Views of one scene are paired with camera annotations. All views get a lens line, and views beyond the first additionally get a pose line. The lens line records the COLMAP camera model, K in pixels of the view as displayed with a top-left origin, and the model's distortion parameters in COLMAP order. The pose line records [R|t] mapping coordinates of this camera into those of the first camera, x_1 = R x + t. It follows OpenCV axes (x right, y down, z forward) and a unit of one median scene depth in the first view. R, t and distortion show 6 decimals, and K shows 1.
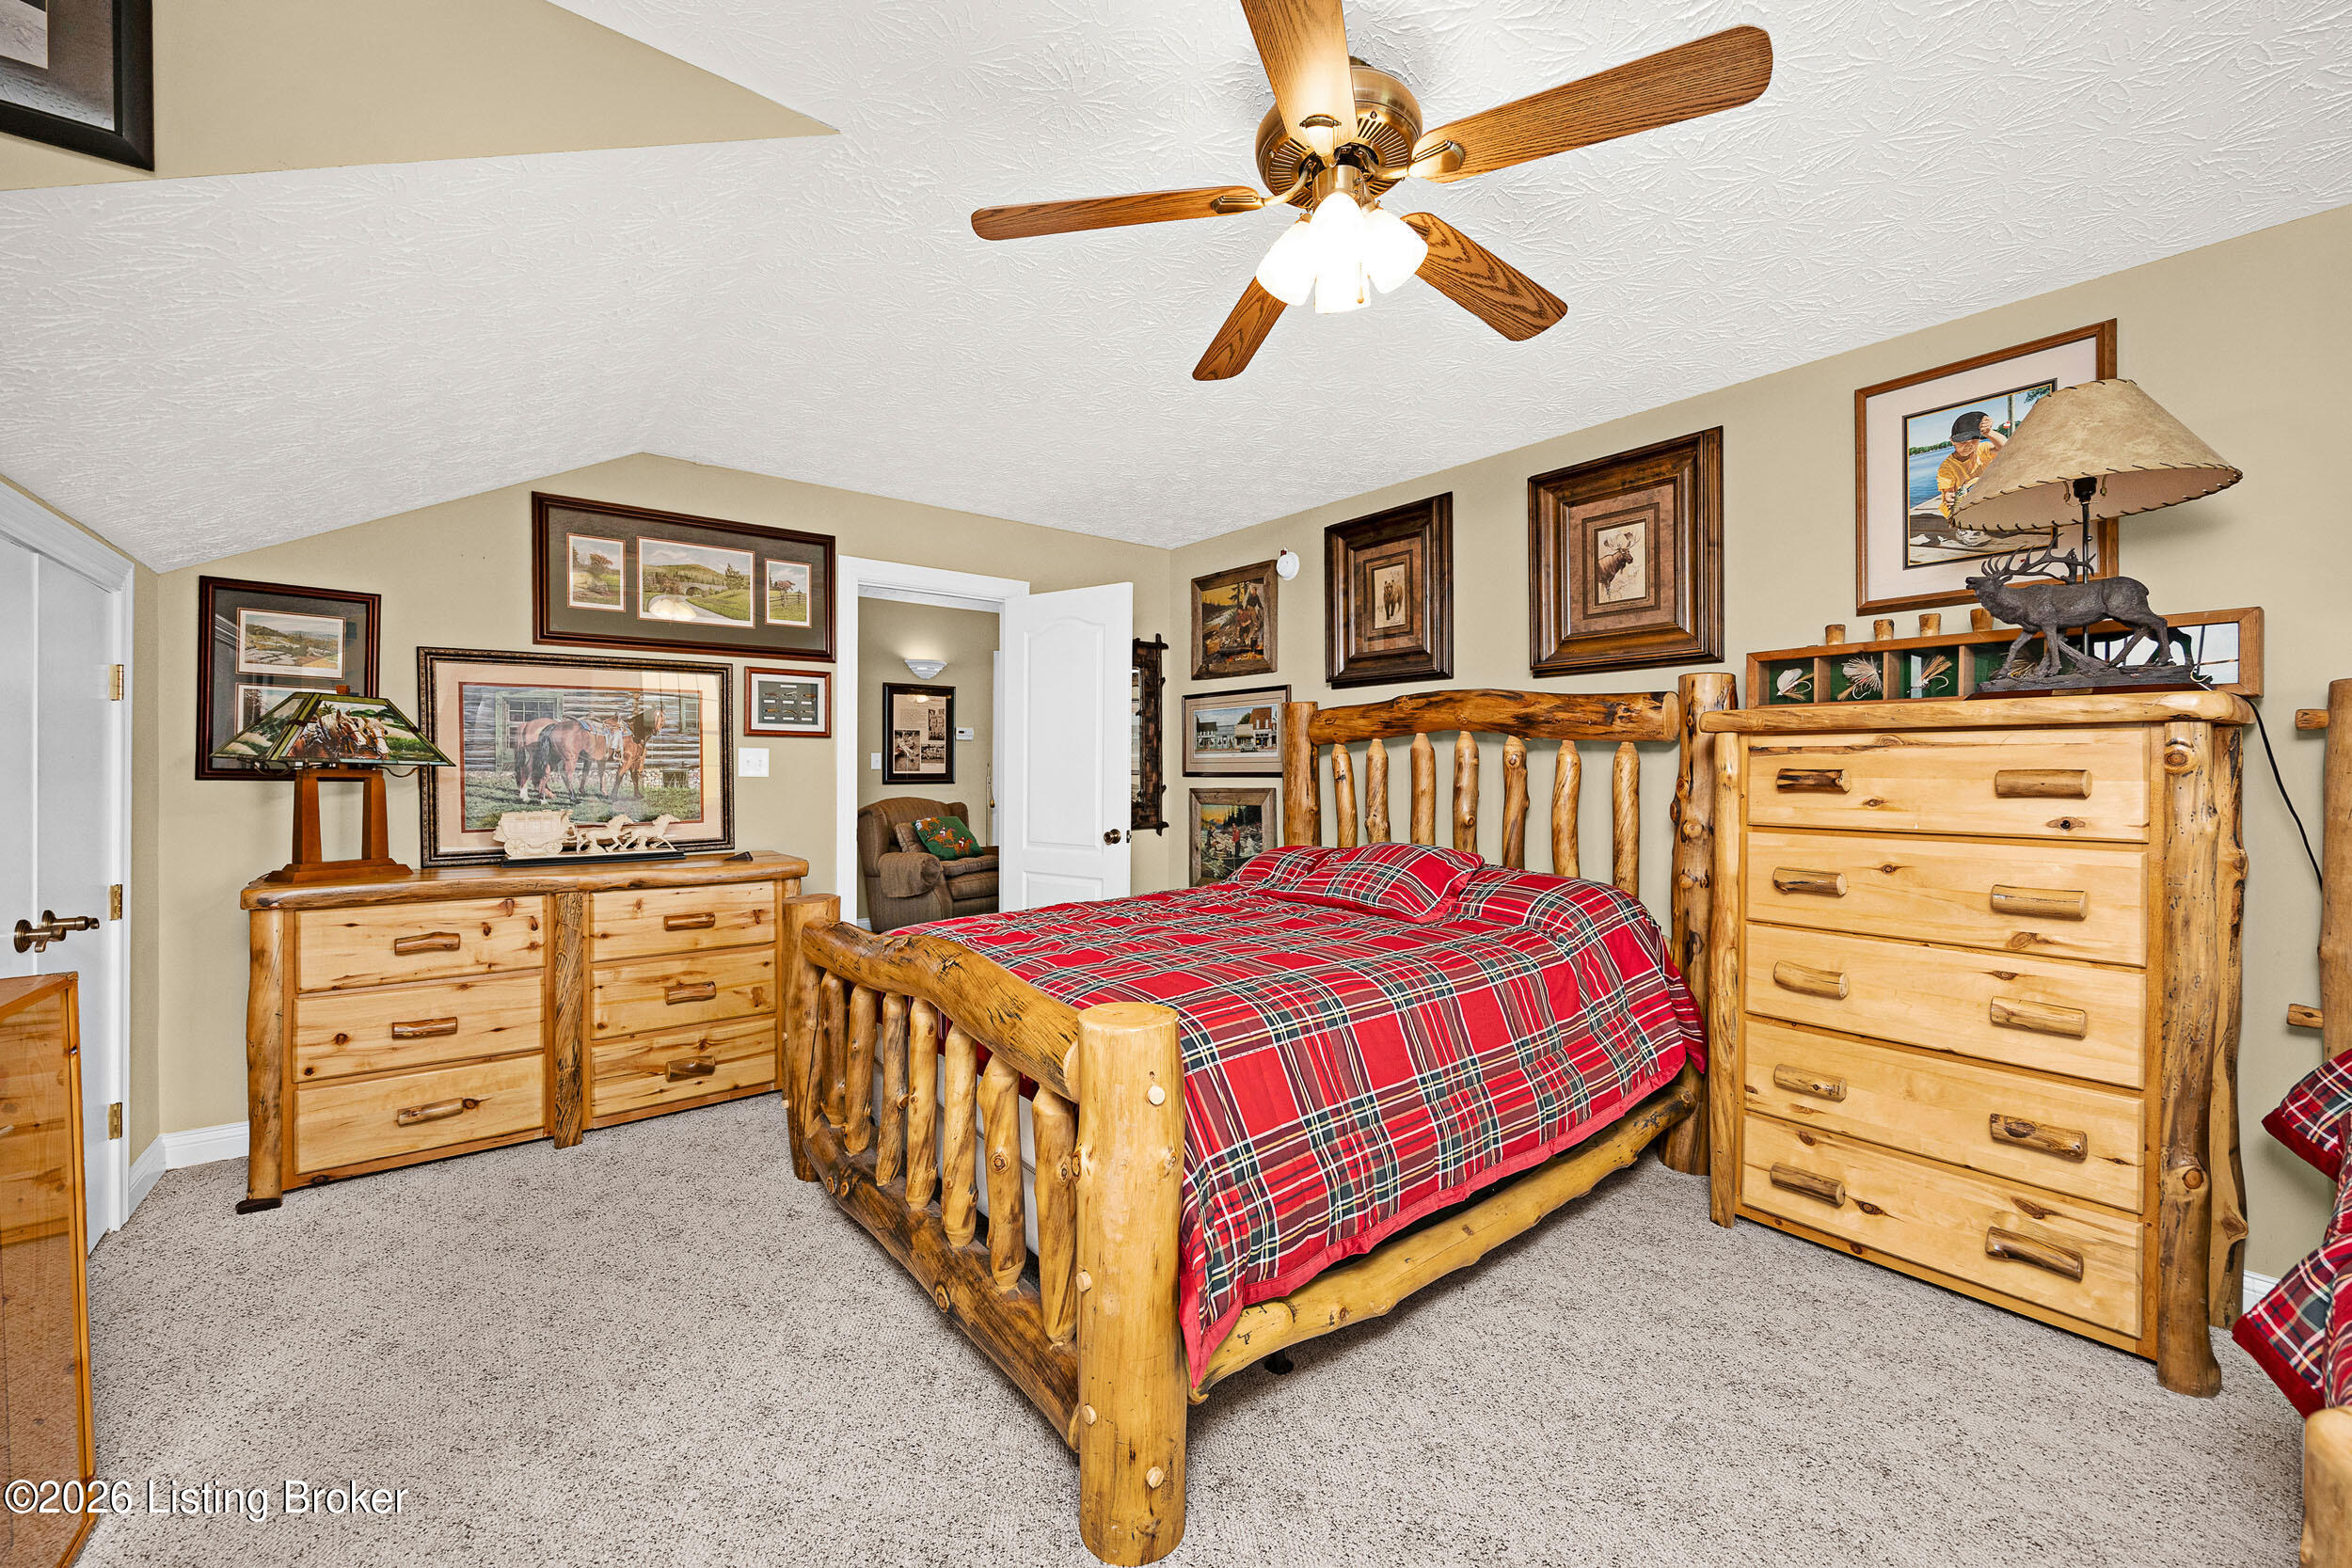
lens RADIAL K [[940.5, 0, 1169.6], [0, 940.5, 765.9], [0, 0, 1]] dist [0.000010, 0.000029]
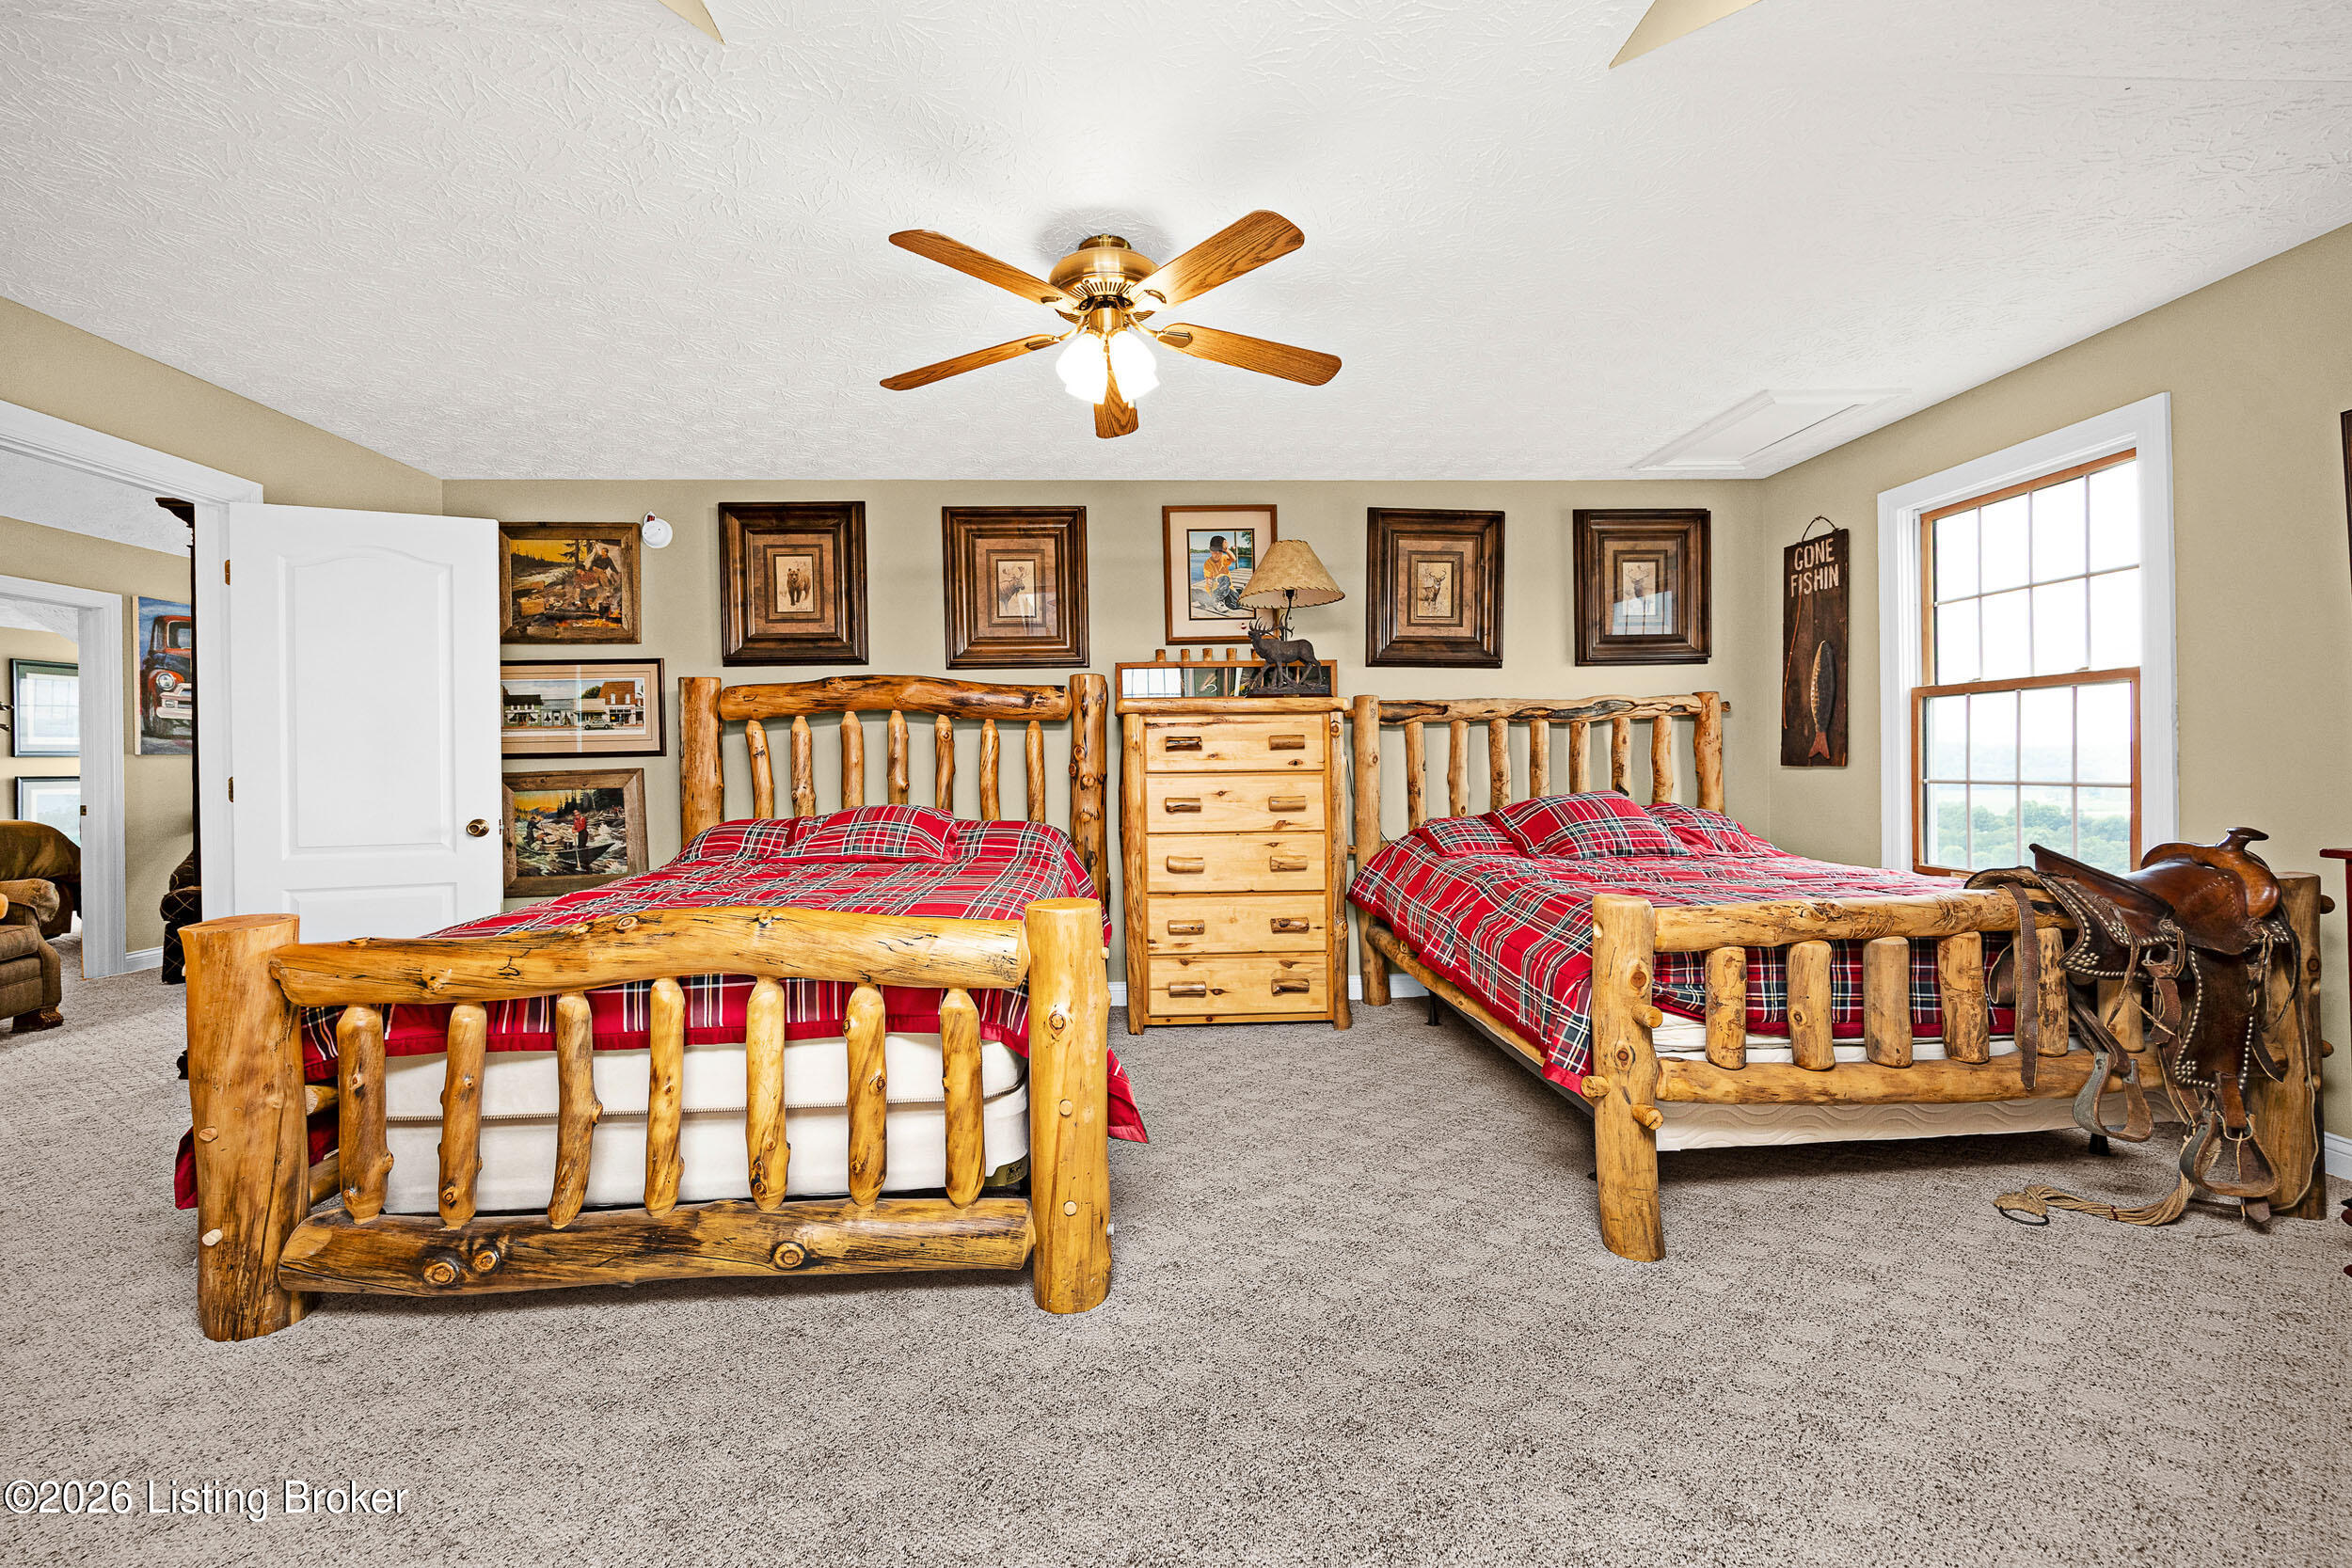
lens RADIAL K [[945.4, 0, 1164.9], [0, 945.4, 748.2], [0, 0, 1]] dist [-0.000565, -0.000049]
pose [[0.573905, 0.002138, 0.818919, -0.621745], [0.014358, 0.999817, -0.012673, 0.040070], [-0.818796, 0.019031, 0.573769, 0.069848]]
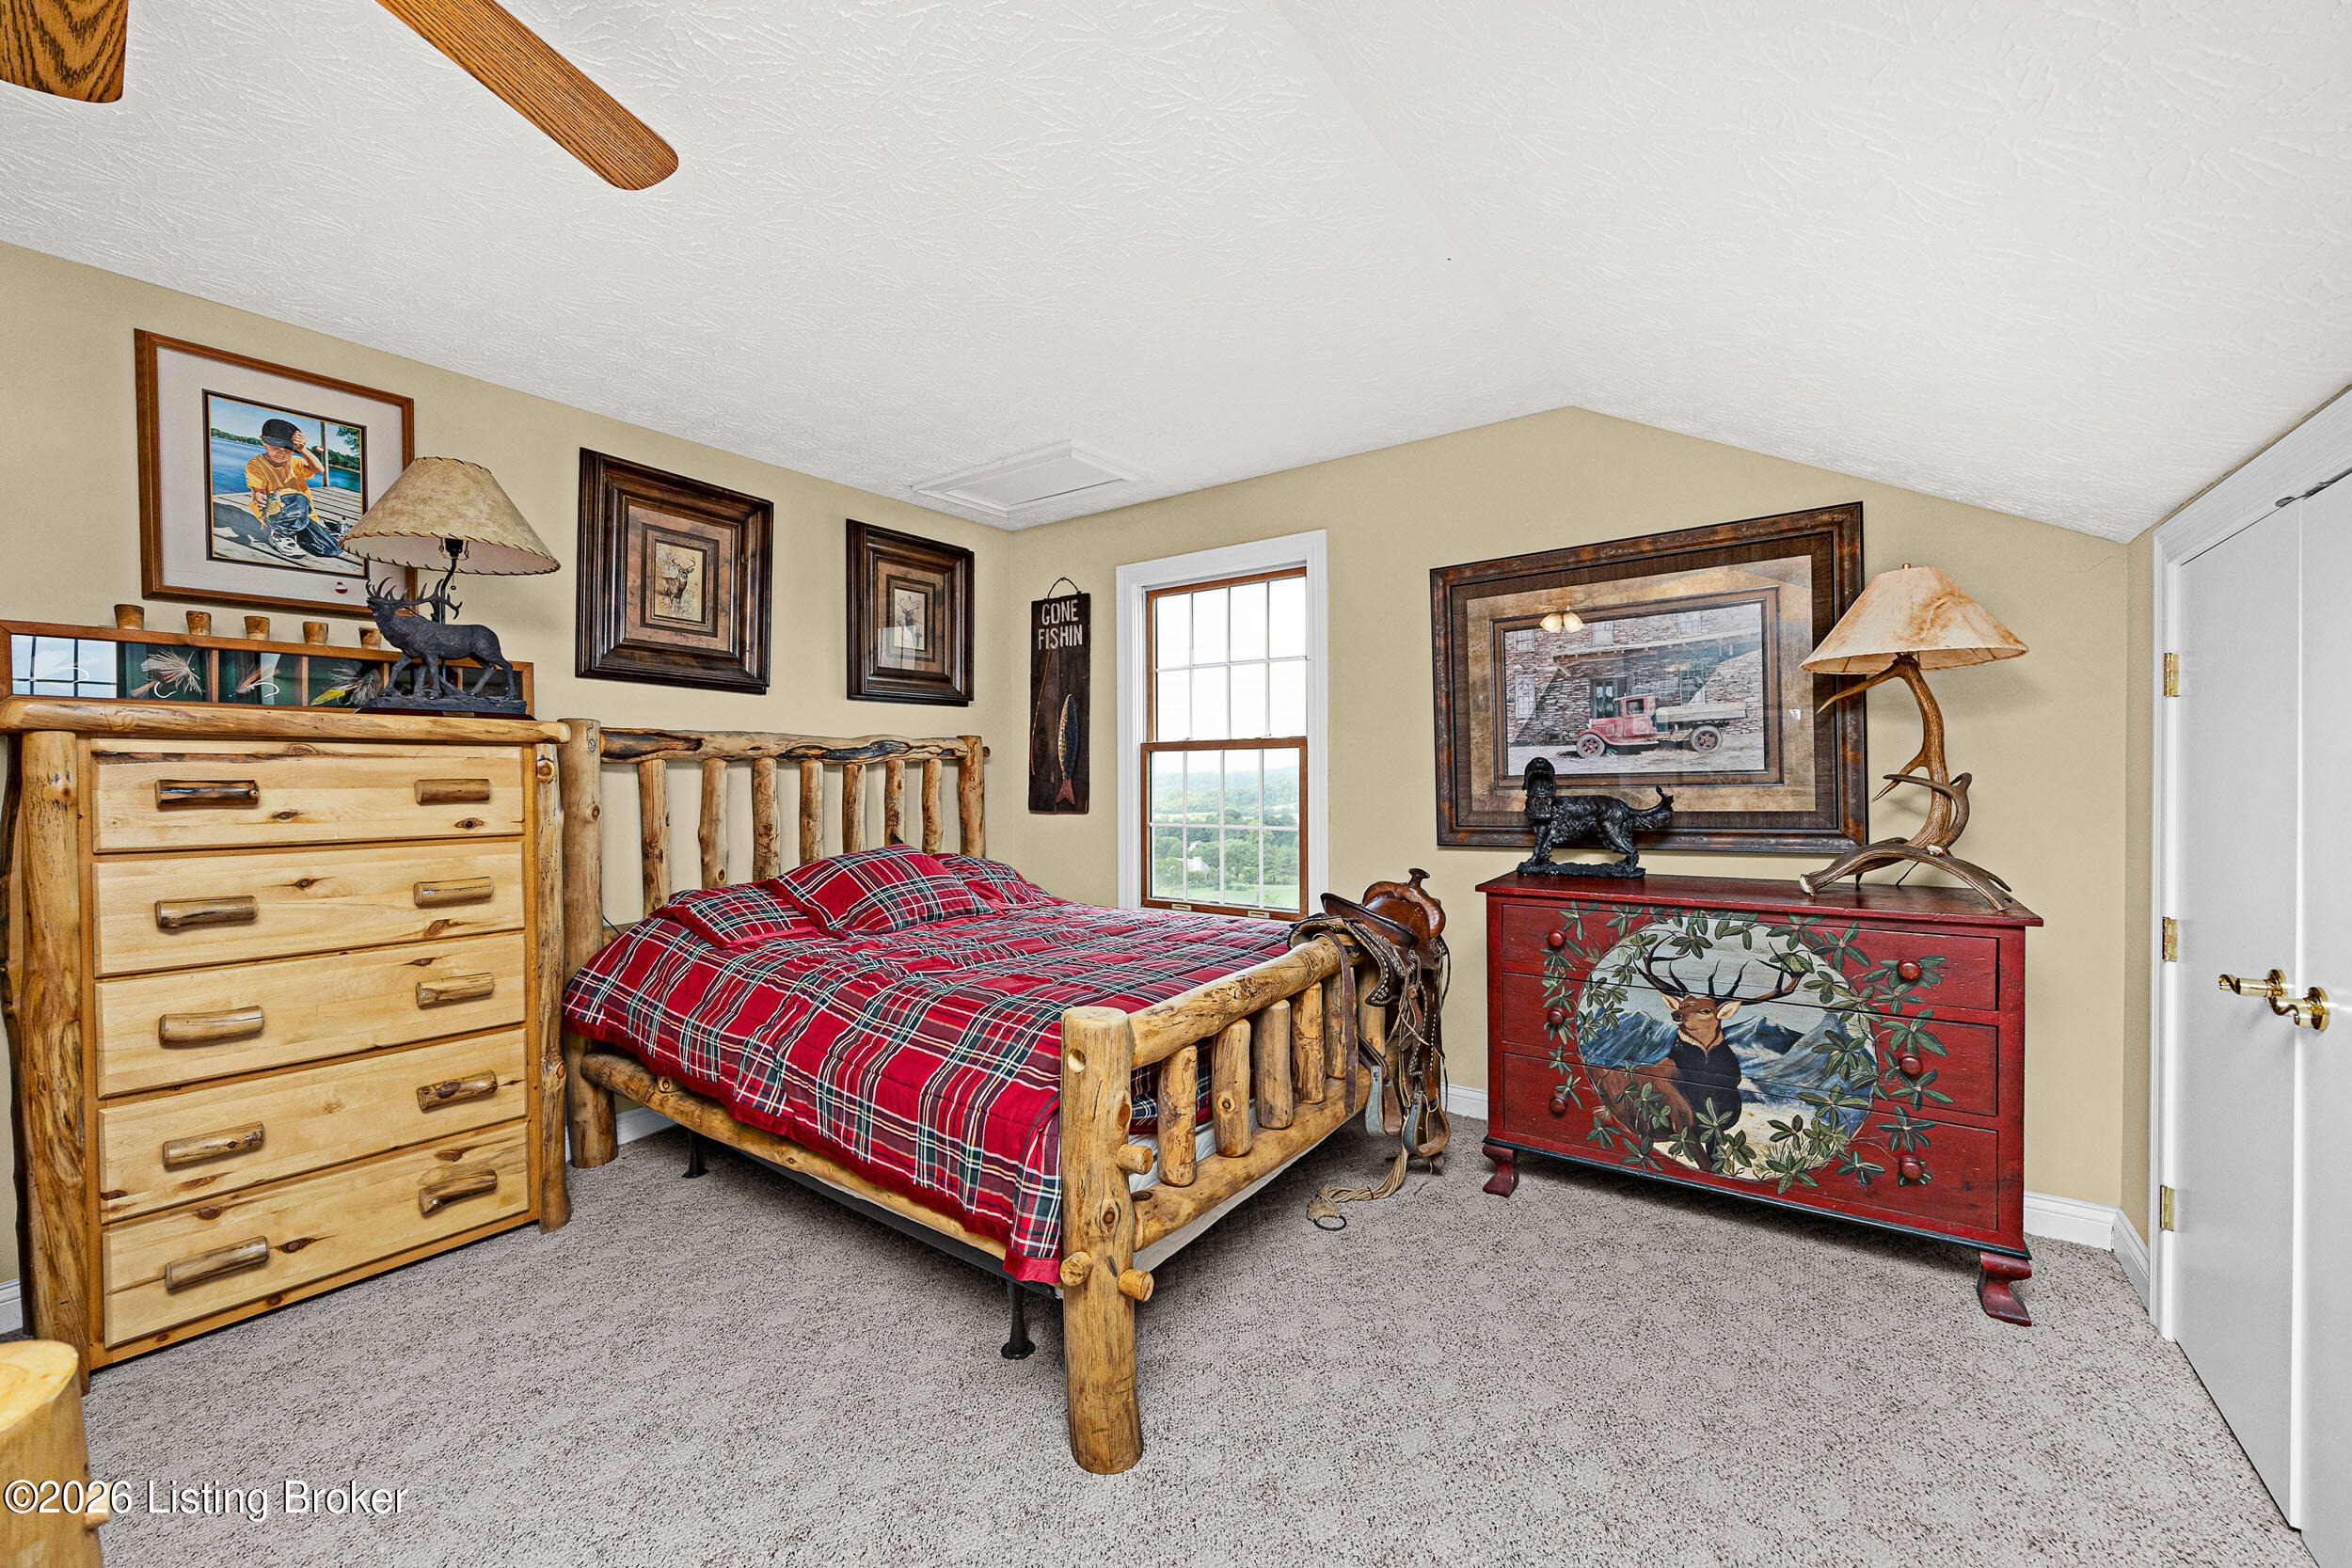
lens RADIAL K [[914.3, 0, 1176.0], [0, 914.3, 784.0], [0, 0, 1]] dist [-0.003615, 0.000059]
pose [[-0.284075, -0.008778, 0.958762, -0.324581], [0.003221, 0.999944, 0.010109, 0.001396], [-0.958797, 0.005960, -0.284031, 0.352605]]
